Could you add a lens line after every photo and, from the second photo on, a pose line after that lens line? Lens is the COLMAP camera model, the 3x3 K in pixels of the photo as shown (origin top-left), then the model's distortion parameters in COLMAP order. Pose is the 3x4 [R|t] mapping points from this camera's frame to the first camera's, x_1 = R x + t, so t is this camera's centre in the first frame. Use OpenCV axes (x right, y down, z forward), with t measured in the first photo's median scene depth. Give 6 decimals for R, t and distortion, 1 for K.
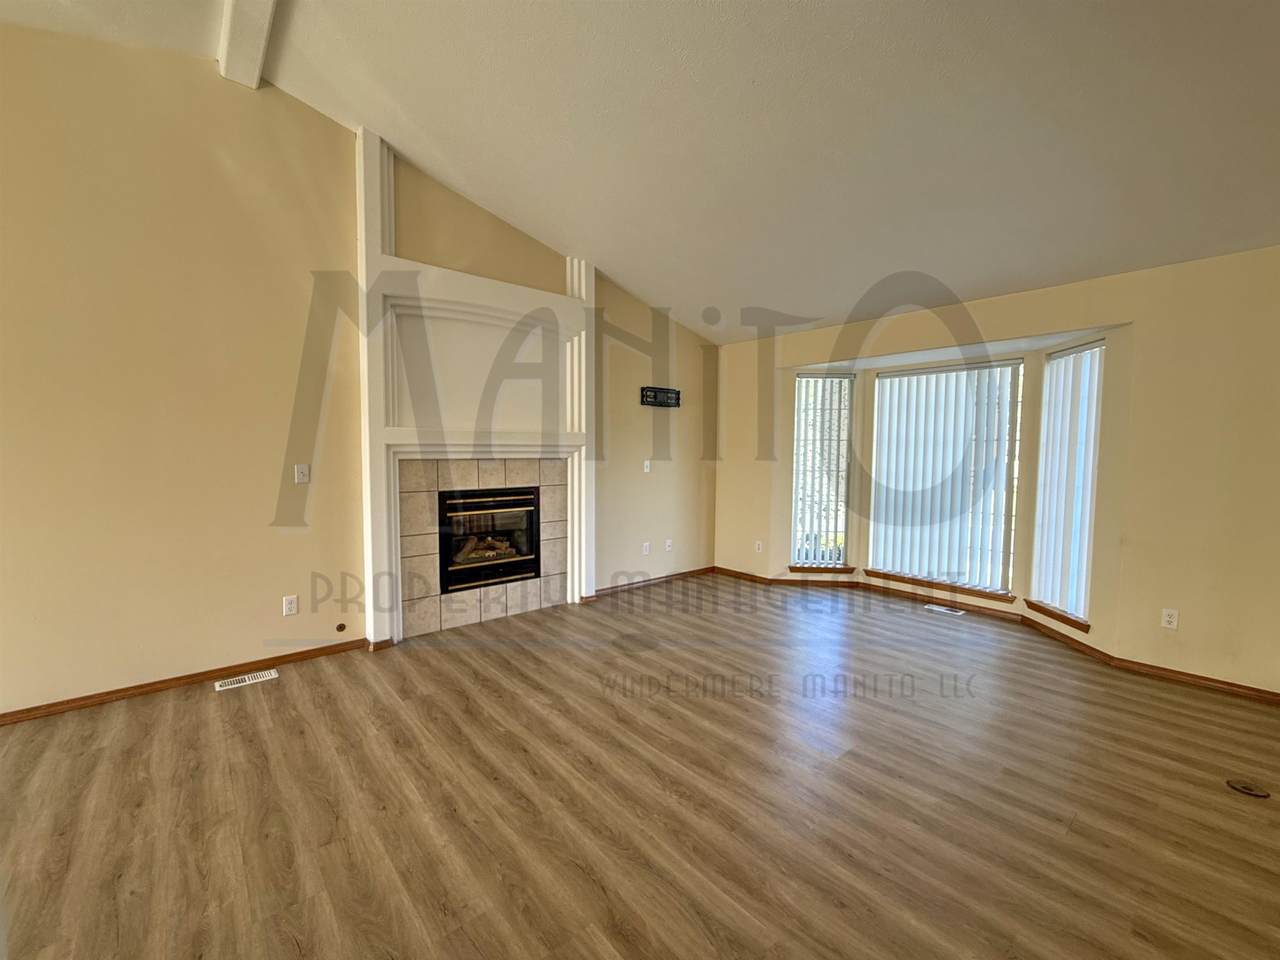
lens RADIAL K [[513.1, 0, 640.0], [0, 513.1, 480.0], [0, 0, 1]] dist [-0.000696, -0.000232]
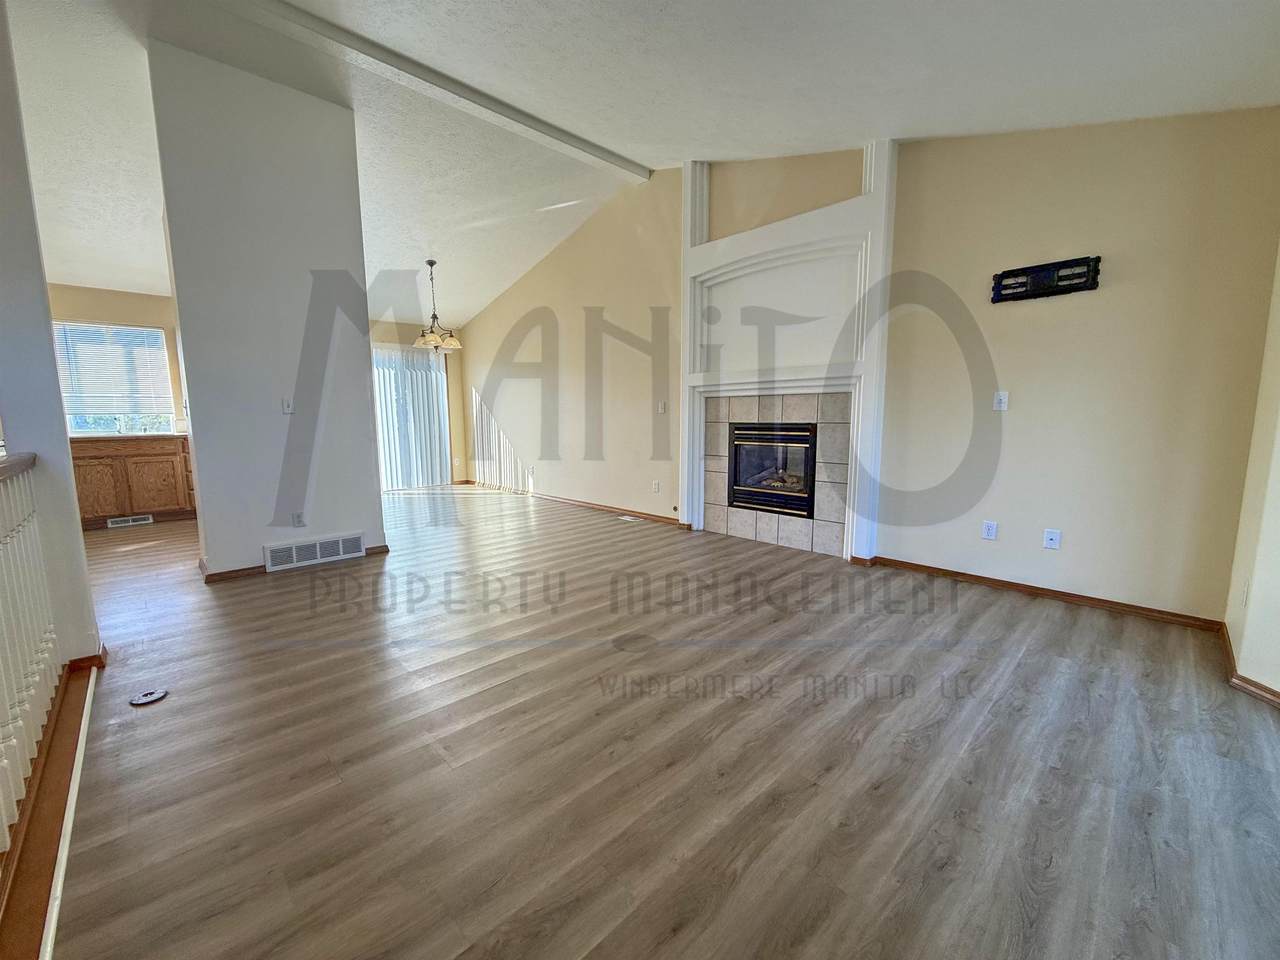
lens RADIAL K [[513.1, 0, 640.0], [0, 513.1, 480.0], [0, 0, 1]] dist [-0.000696, -0.000232]
pose [[0.081761, 0.122105, -0.989144, 0.755365], [-0.050542, 0.991698, 0.118242, 0.021806], [0.995370, 0.040325, 0.087254, 0.623319]]
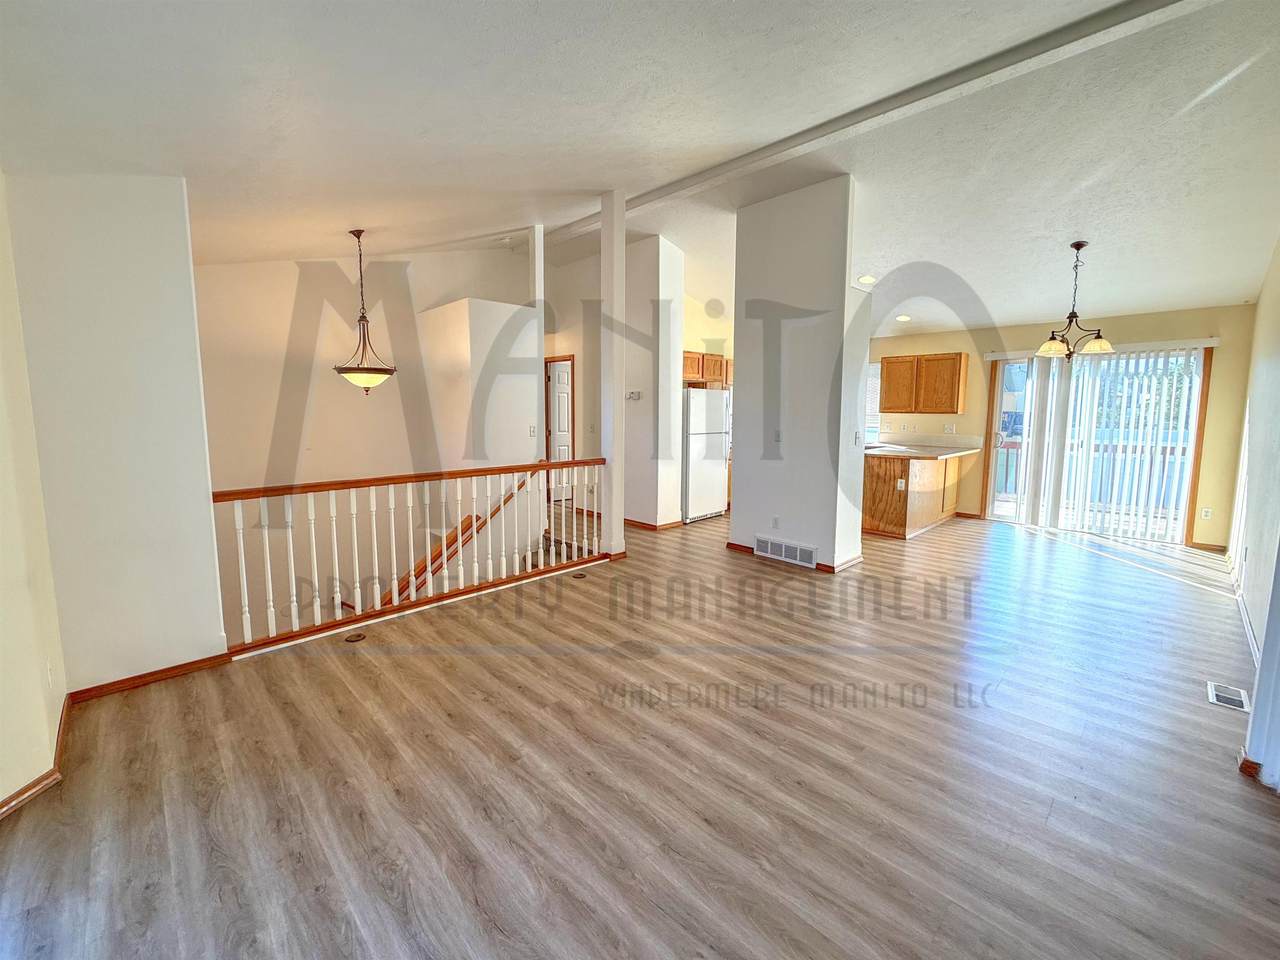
lens RADIAL K [[530.9, 0, 635.5], [0, 530.9, 461.6], [0, 0, 1]] dist [-0.000177, -0.000002]
pose [[-0.997081, 0.000401, -0.076352, 0.255611], [-0.011947, 0.986851, 0.161188, -0.094400], [0.075413, 0.161630, -0.983966, 1.221975]]
